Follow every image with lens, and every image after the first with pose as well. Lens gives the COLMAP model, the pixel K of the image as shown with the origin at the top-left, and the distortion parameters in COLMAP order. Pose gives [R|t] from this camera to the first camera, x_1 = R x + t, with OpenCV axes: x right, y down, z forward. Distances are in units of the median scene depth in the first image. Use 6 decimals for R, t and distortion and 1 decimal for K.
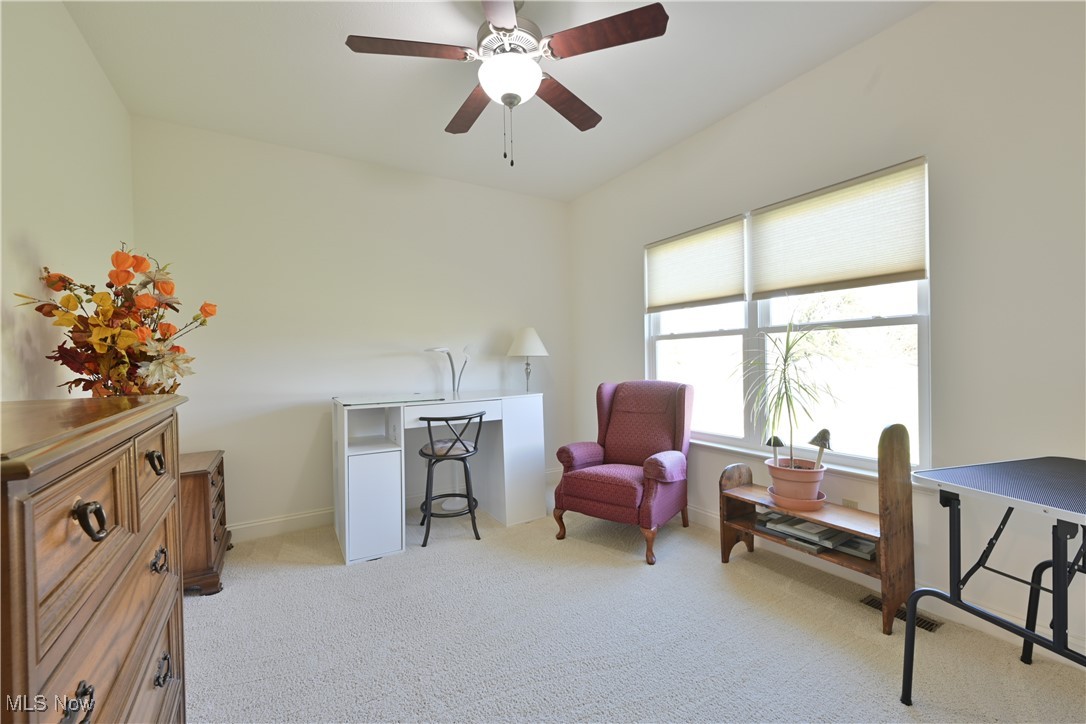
lens RADIAL K [[453.3, 0, 543.0], [0, 453.3, 362.0], [0, 0, 1]] dist [-0.000272, -0.000025]
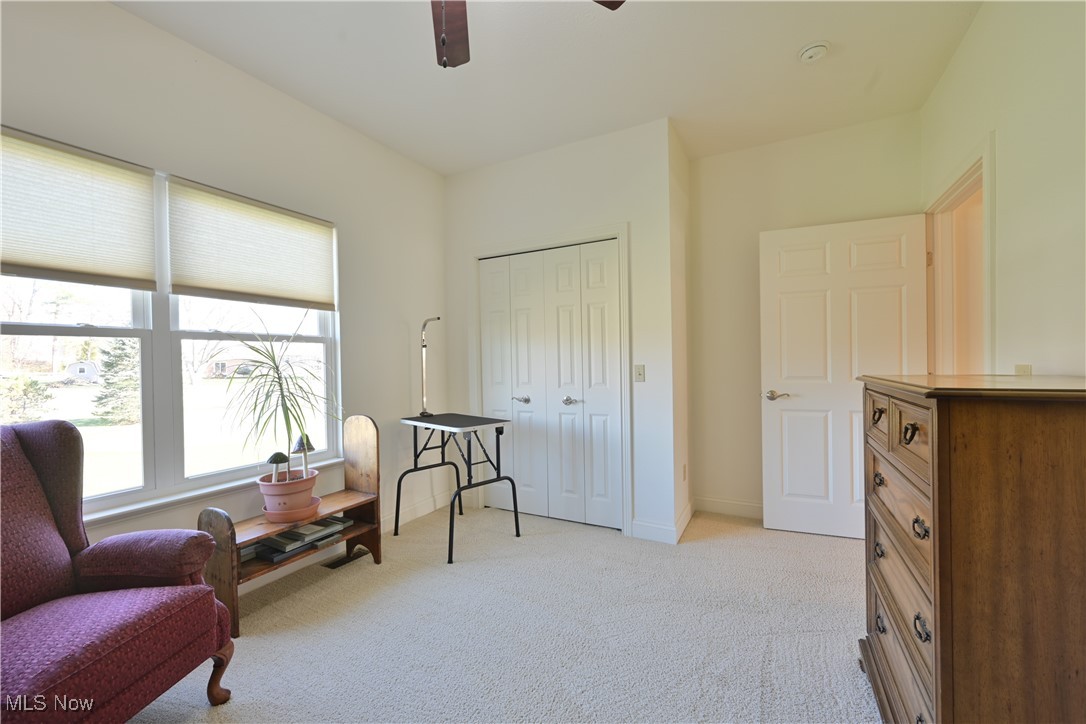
lens RADIAL K [[453.3, 0, 543.0], [0, 453.3, 362.0], [0, 0, 1]] dist [-0.000272, -0.000025]
pose [[-0.523365, 0.024783, 0.851748, -0.560573], [0.031011, 0.999469, -0.010026, 0.003672], [-0.851544, 0.021166, -0.523856, 1.001351]]
